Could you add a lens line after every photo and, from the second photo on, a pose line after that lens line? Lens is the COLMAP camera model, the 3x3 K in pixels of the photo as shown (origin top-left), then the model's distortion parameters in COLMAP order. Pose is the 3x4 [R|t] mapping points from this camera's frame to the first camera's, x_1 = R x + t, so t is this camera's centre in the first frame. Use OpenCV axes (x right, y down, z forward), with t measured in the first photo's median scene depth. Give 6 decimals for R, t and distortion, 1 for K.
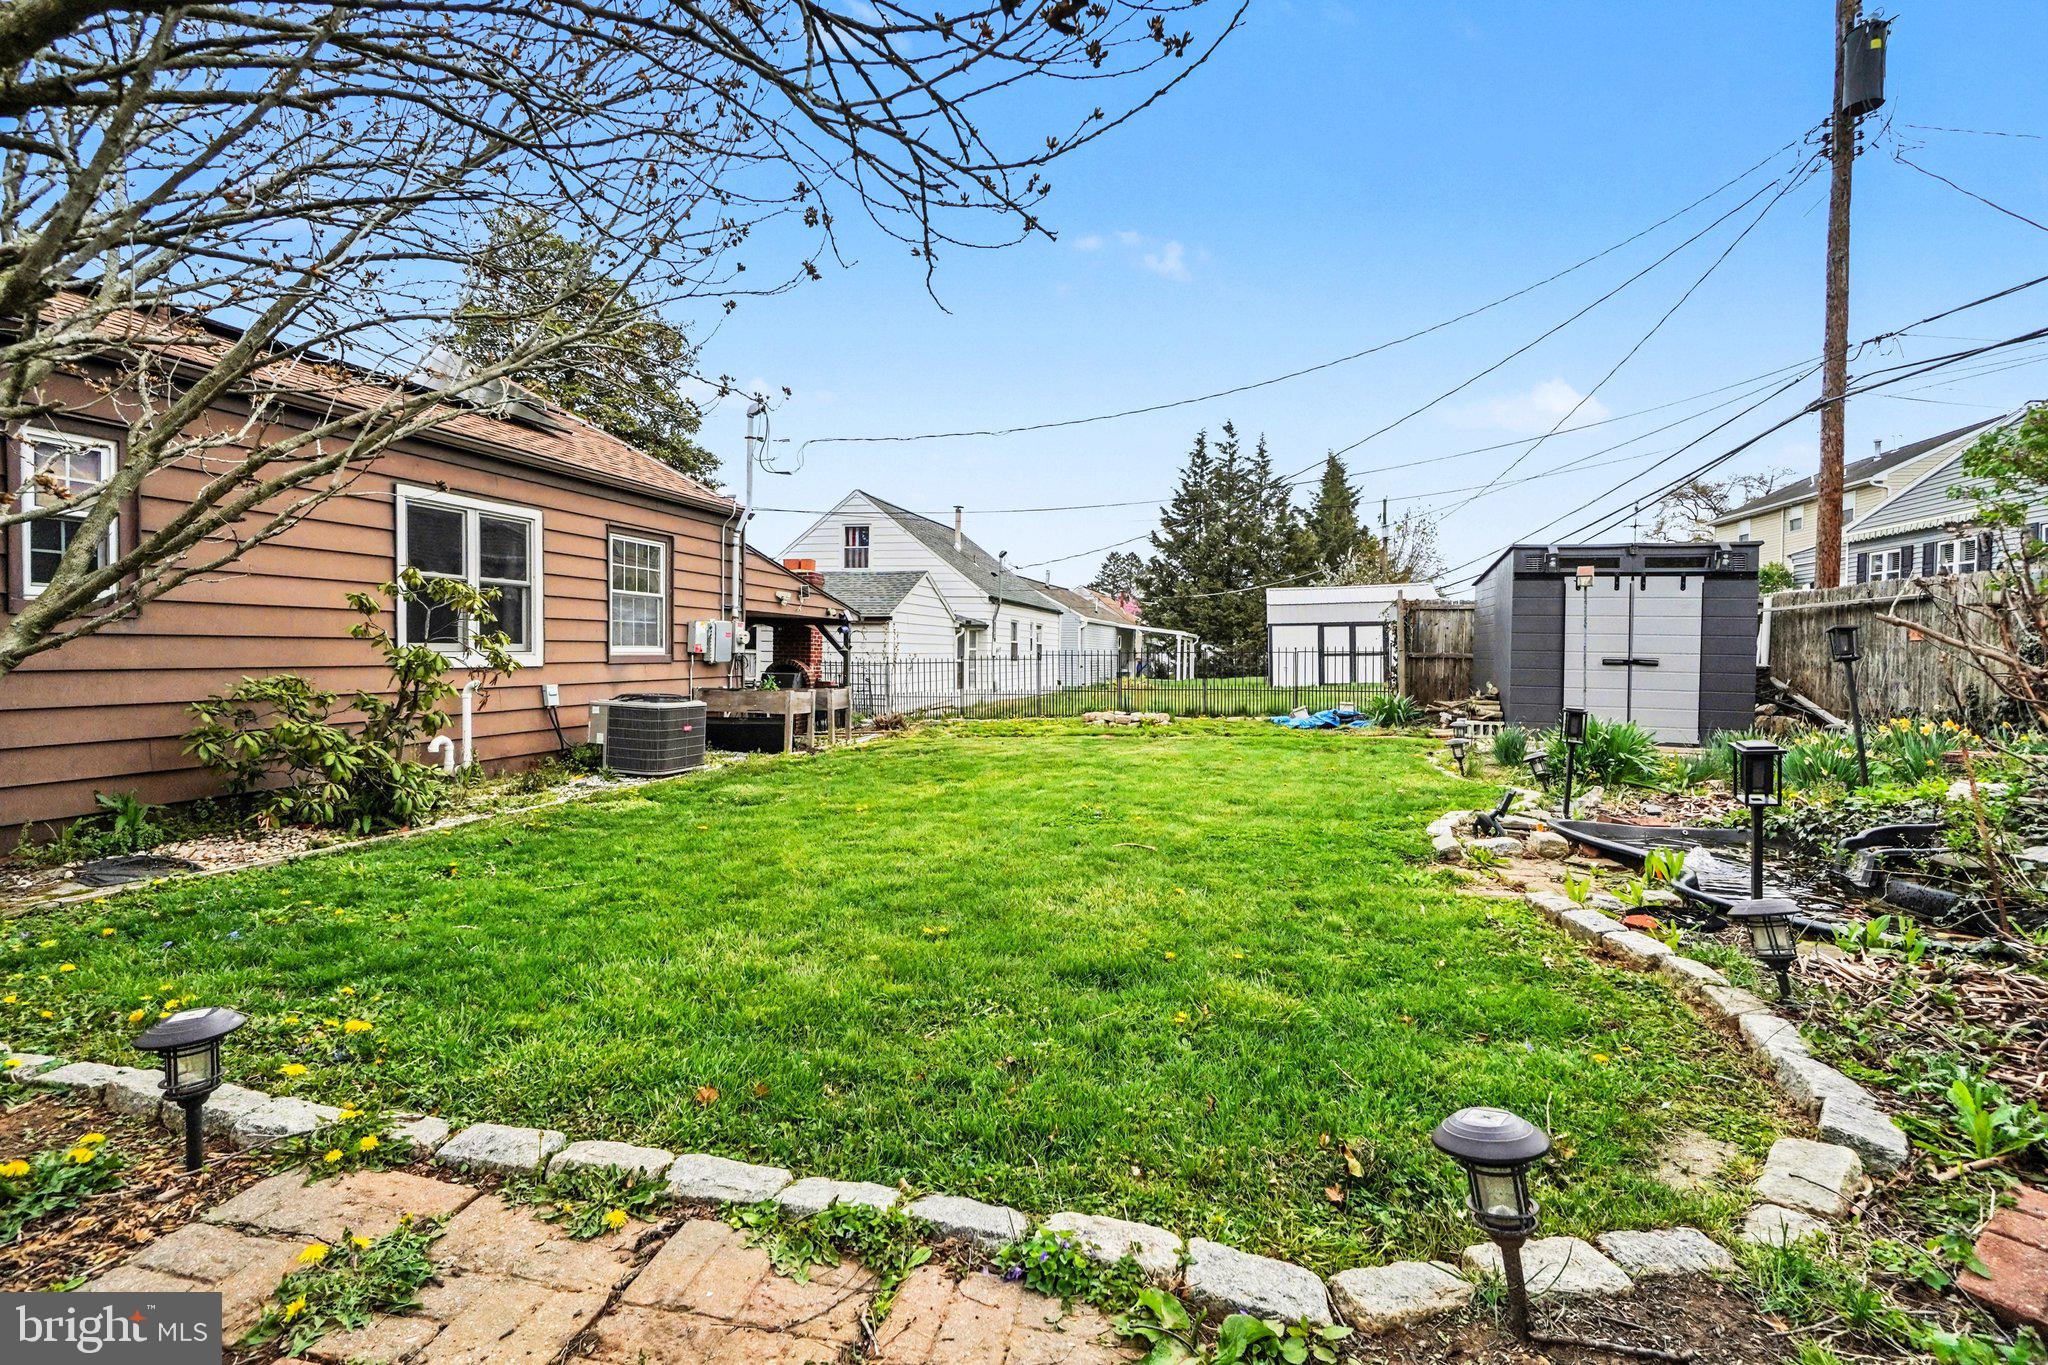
lens RADIAL K [[904.3, 0, 1026.7], [0, 904.3, 673.6], [0, 0, 1]] dist [0.004617, -0.000143]
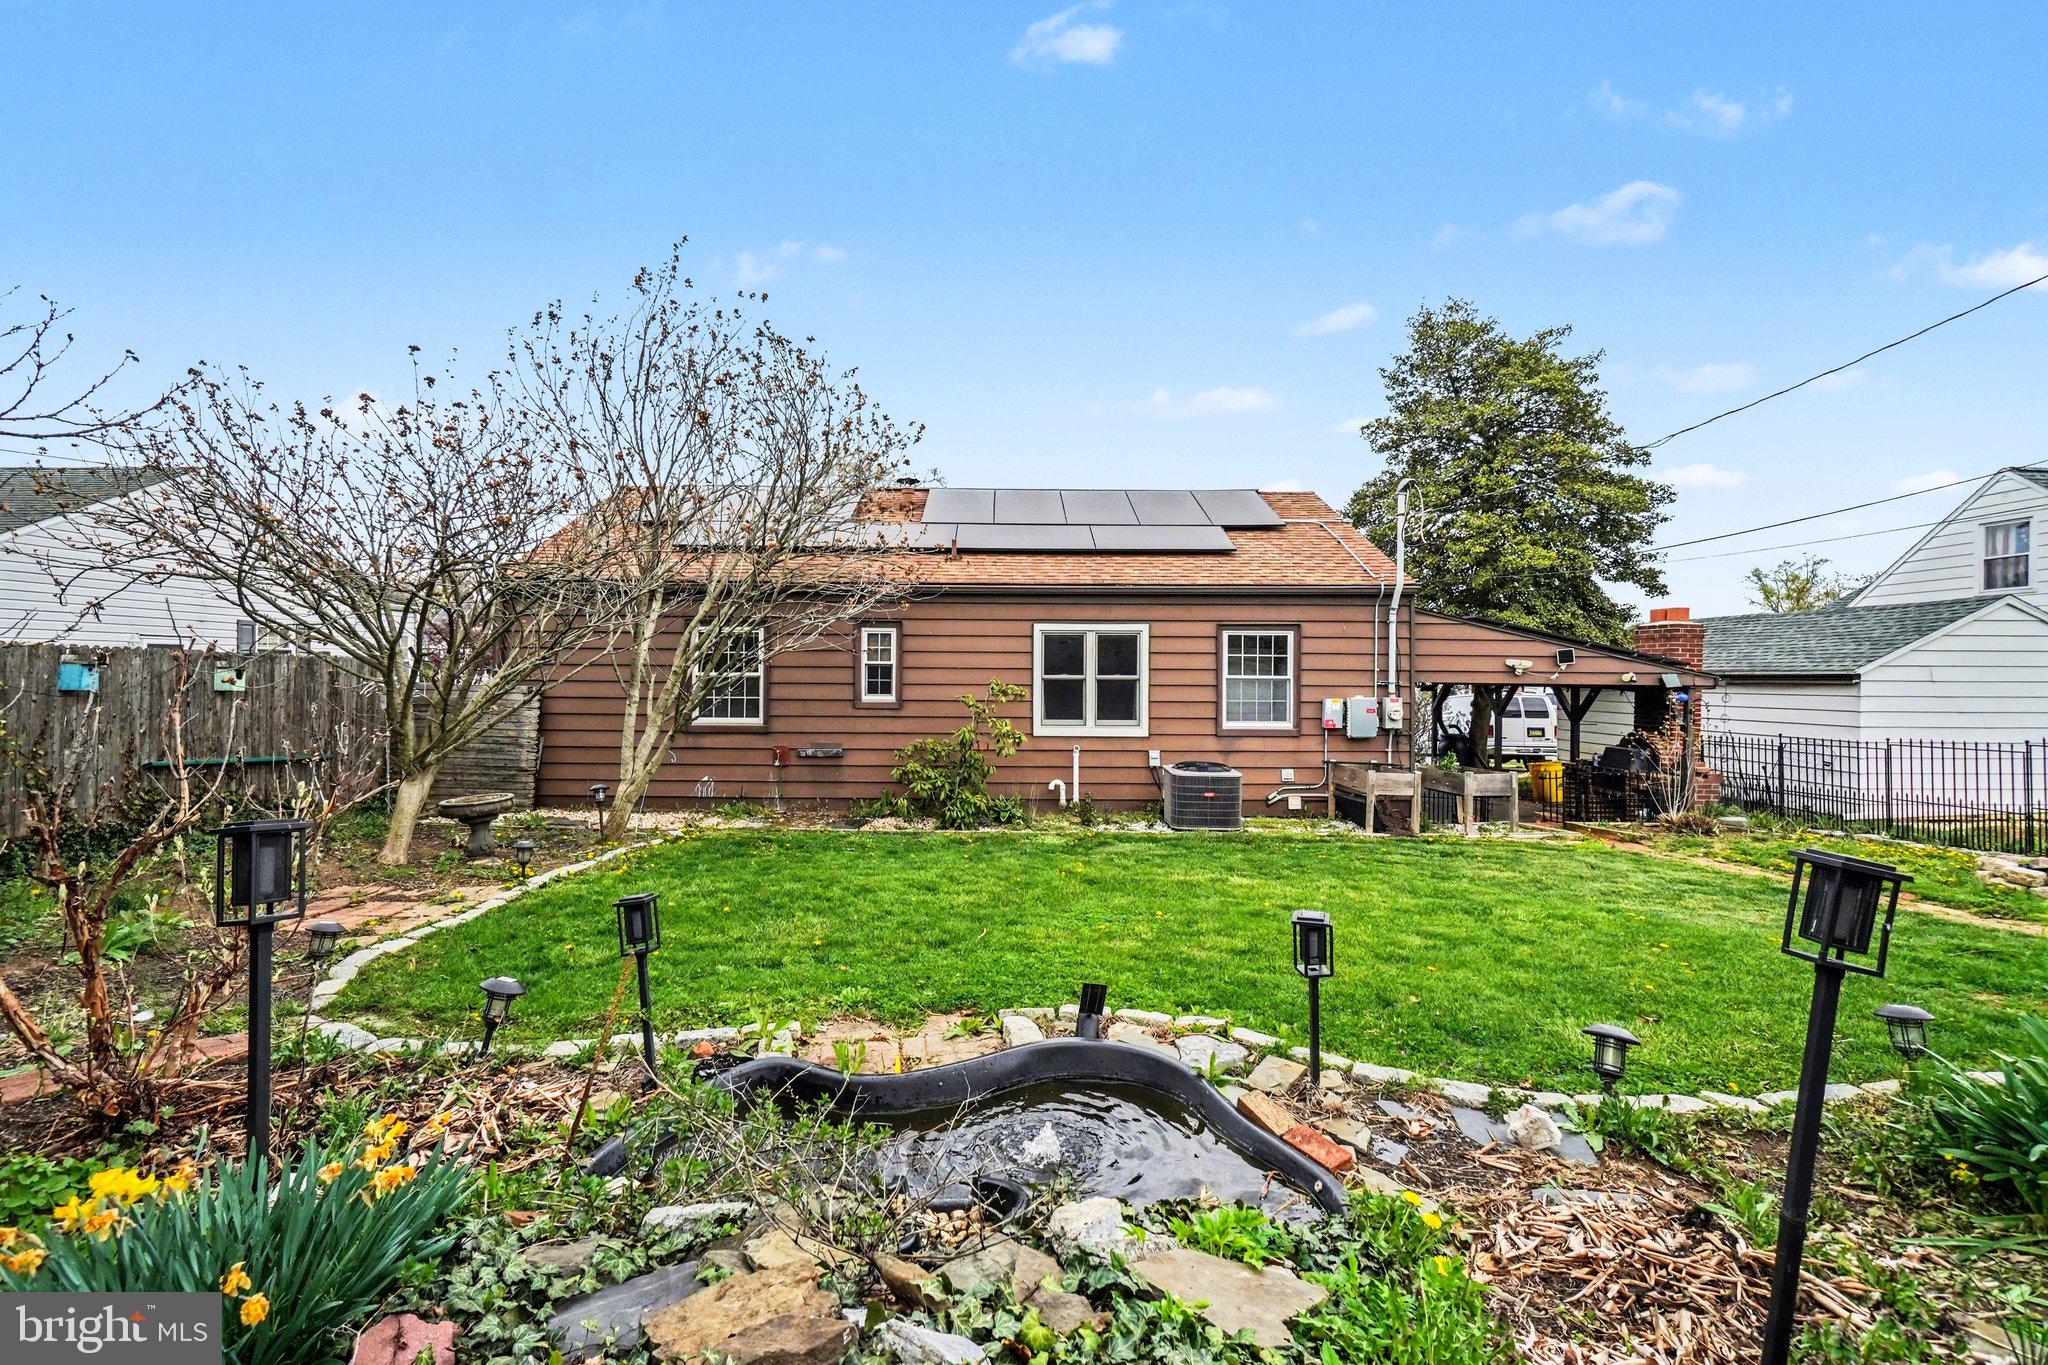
lens RADIAL K [[904.3, 0, 1022.2], [0, 904.3, 682.1], [0, 0, 1]] dist [0.004617, -0.000143]
pose [[0.264724, -0.003091, -0.964319, 0.659558], [-0.026811, 0.999585, -0.010564, -0.063904], [0.963951, 0.028650, 0.264531, 0.405717]]
